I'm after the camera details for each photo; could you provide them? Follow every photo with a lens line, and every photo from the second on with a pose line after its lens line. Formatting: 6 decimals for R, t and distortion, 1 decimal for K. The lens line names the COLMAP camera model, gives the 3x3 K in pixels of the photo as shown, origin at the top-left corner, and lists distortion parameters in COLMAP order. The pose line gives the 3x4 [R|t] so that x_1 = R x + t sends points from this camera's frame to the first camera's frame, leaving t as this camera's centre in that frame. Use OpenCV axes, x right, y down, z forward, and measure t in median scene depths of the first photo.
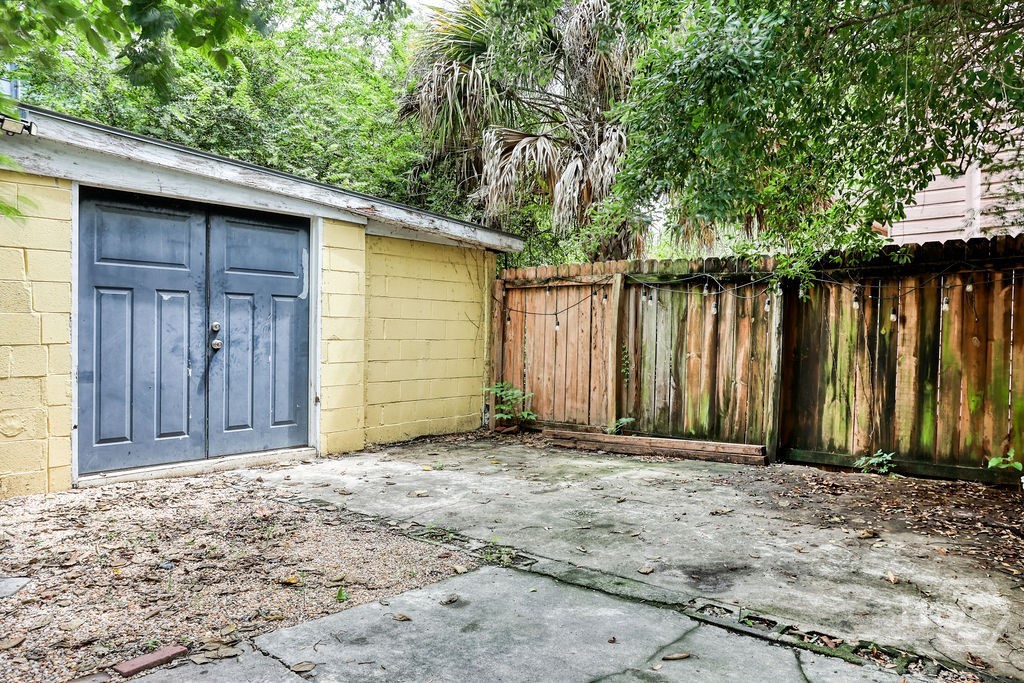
lens RADIAL K [[712.2, 0, 524.9], [0, 712.2, 340.8], [0, 0, 1]] dist [-0.044212, 0.049297]
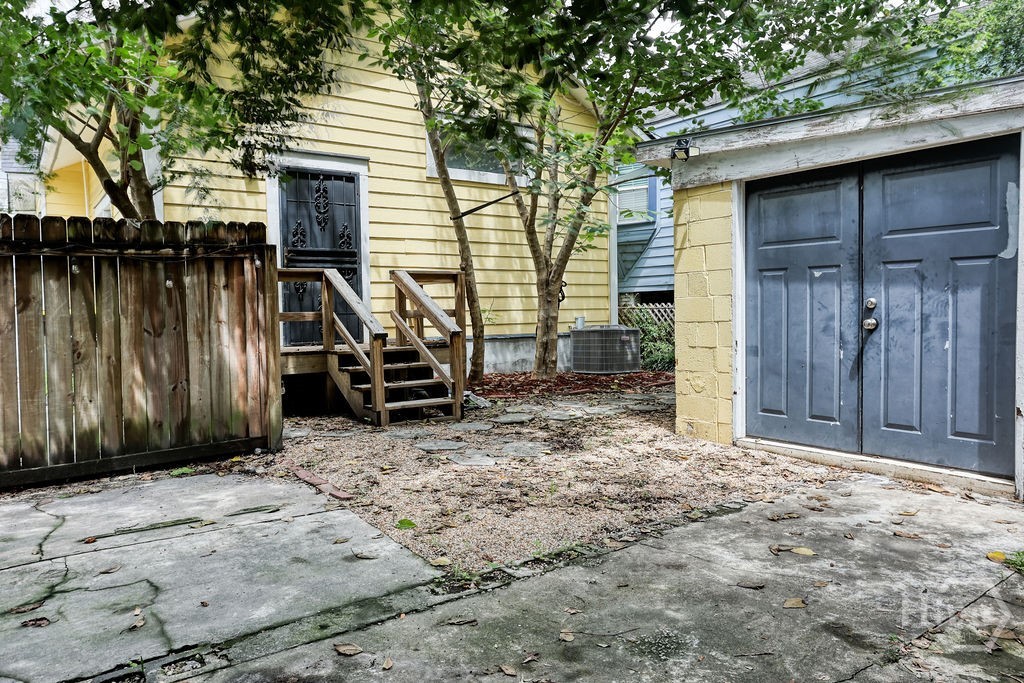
lens RADIAL K [[712.2, 0, 534.5], [0, 712.2, 335.5], [0, 0, 1]] dist [-0.044212, 0.049297]
pose [[-0.216912, 0.037012, -0.975489, 0.494517], [0.005342, 0.999311, 0.036728, -0.015149], [0.976176, 0.002755, -0.216961, 0.804338]]
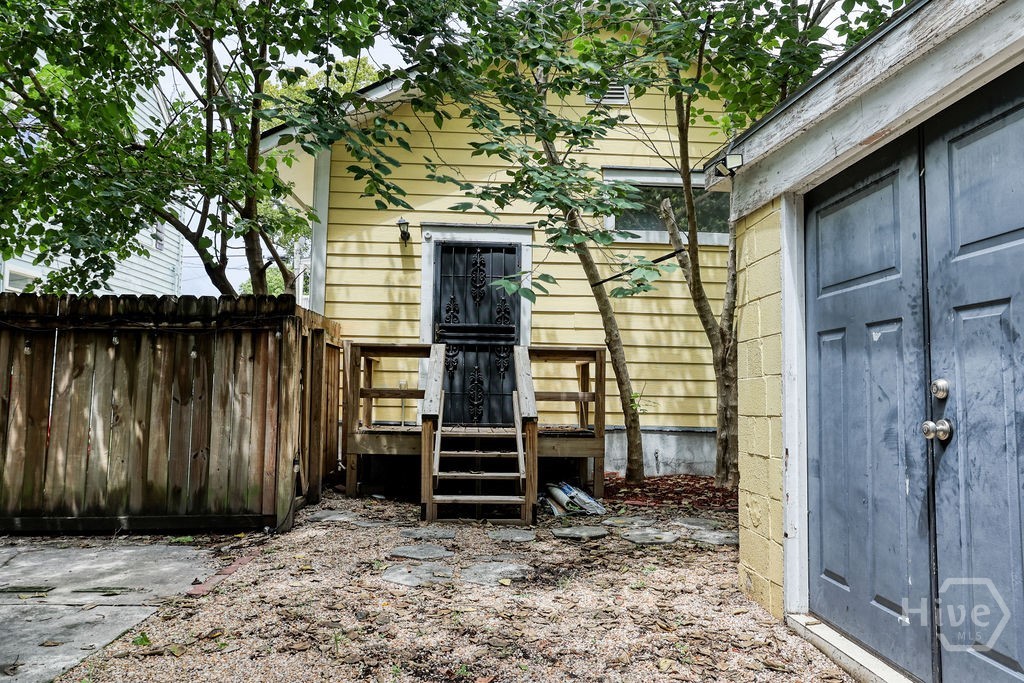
lens RADIAL K [[738.0, 0, 519.6], [0, 738.0, 333.8], [0, 0, 1]] dist [-0.005070, 0.009109]
pose [[-0.725473, -0.075357, -0.684113, 0.066657], [-0.027585, 0.996373, -0.080501, -0.010758], [0.687698, -0.039530, -0.724920, 1.175050]]
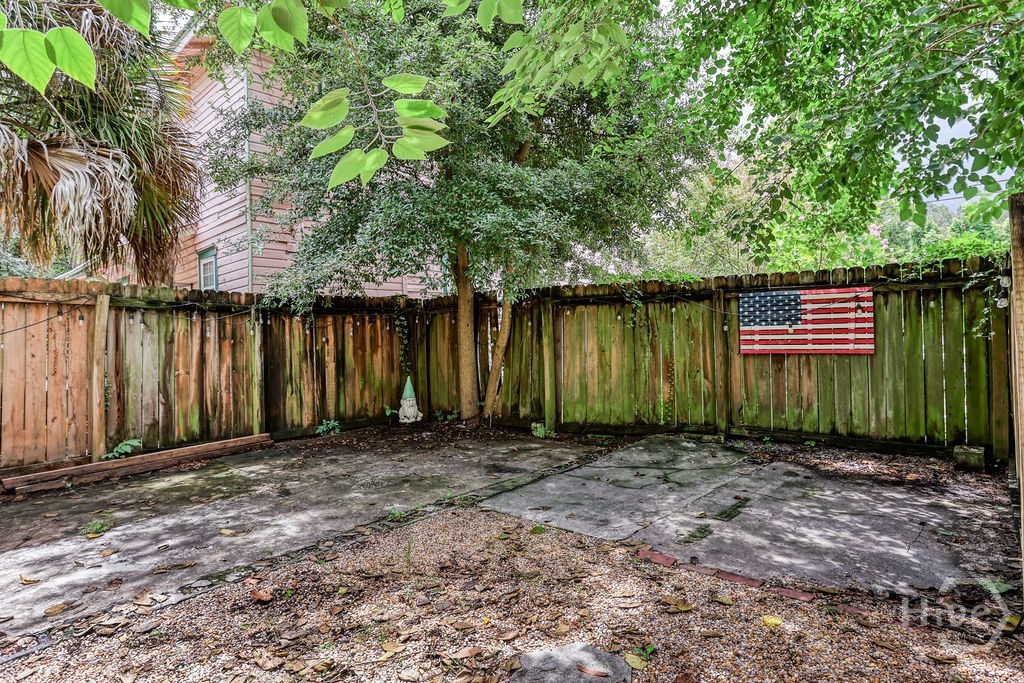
lens RADIAL K [[535.7, 0, 516.7], [0, 535.7, 336.8], [0, 0, 1]] dist [-0.046378, 0.004315]
pose [[0.016369, -0.001167, 0.999865, -0.738982], [0.028337, 0.999598, 0.000703, -0.027727], [-0.999464, 0.028322, 0.016395, 0.543031]]
